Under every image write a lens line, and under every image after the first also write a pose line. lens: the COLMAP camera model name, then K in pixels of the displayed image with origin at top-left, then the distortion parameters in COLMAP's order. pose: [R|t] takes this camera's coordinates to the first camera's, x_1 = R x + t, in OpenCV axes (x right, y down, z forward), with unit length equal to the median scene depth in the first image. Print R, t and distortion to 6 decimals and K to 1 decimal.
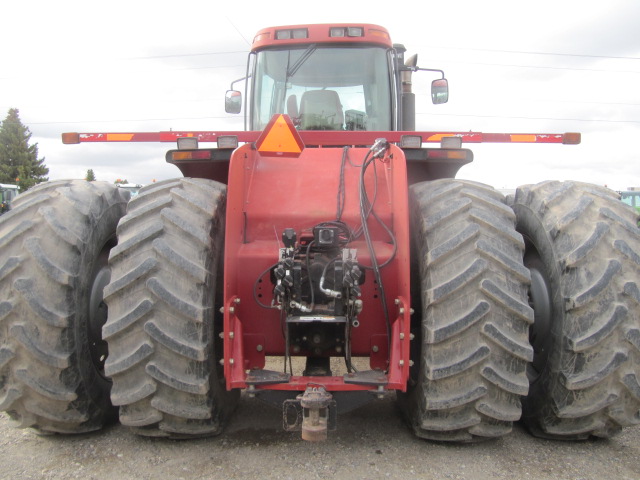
lens RADIAL K [[529.5, 0, 320.0], [0, 529.5, 240.0], [0, 0, 1]] dist [-0.041638, 0.011754]
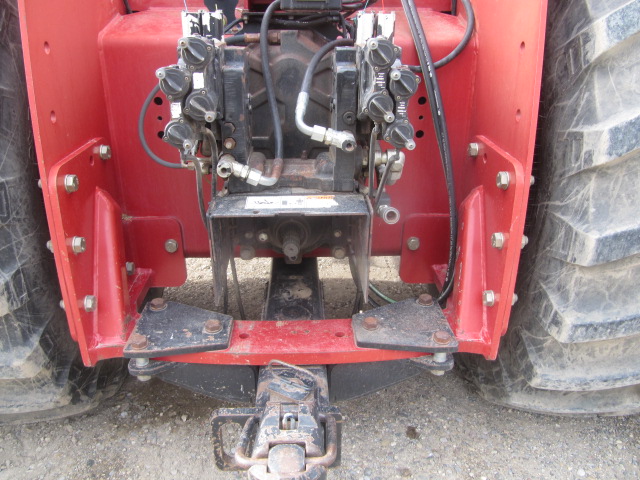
lens RADIAL K [[529.5, 0, 320.0], [0, 529.5, 240.0], [0, 0, 1]] dist [-0.041638, 0.011754]
pose [[0.998887, -0.018492, 0.043401, -0.001241], [0.002235, 0.937492, 0.348000, 0.038814], [-0.047123, -0.347516, 0.936489, 0.621269]]
